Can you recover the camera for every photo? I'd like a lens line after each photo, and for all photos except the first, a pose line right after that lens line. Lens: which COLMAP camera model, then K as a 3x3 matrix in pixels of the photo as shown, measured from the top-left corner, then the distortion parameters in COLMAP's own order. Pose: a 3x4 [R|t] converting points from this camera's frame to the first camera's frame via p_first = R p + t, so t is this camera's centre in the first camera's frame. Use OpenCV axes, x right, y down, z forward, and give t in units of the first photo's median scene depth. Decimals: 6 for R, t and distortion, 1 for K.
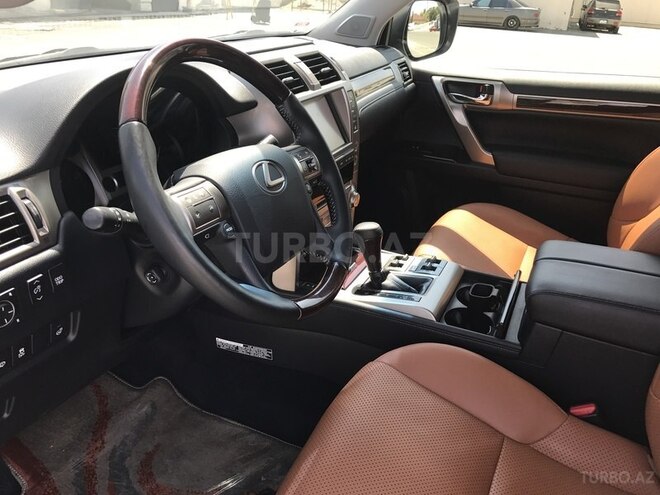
lens RADIAL K [[548.2, 0, 327.8], [0, 548.2, 248.3], [0, 0, 1]] dist [0.090437, -0.111233]
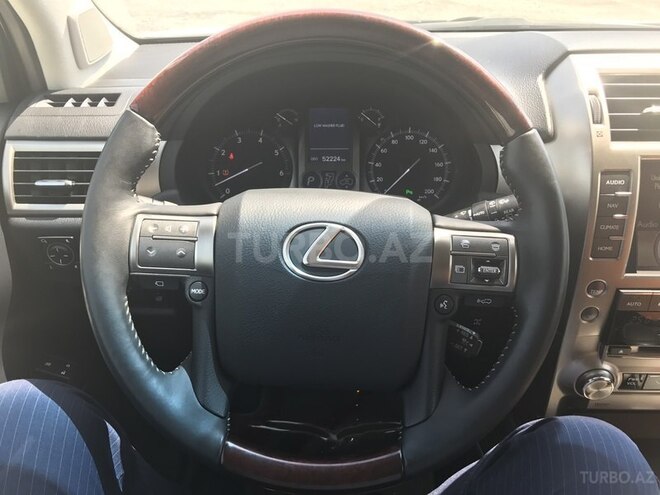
lens RADIAL K [[556.9, 0, 330.0], [0, 556.9, 247.5], [0, 0, 1]] dist [0.019355, 0.003904]
pose [[0.418482, 0.423553, -0.803415, 0.261845], [-0.380657, 0.884950, 0.268261, -0.204341], [0.824605, 0.193563, 0.531564, 0.464447]]
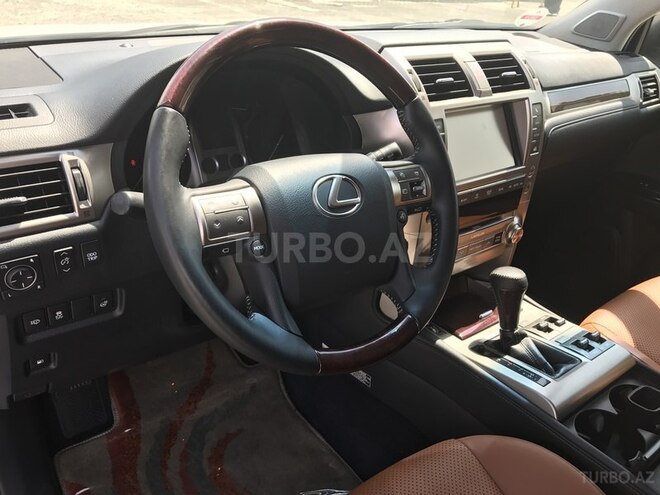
lens RADIAL K [[556.9, 0, 330.0], [0, 556.9, 247.5], [0, 0, 1]] dist [0.019355, 0.003904]
pose [[0.888955, 0.248534, -0.384695, 0.152766], [-0.240481, 0.968143, 0.069768, -0.074415], [0.389779, 0.030492, 0.920403, 0.155381]]
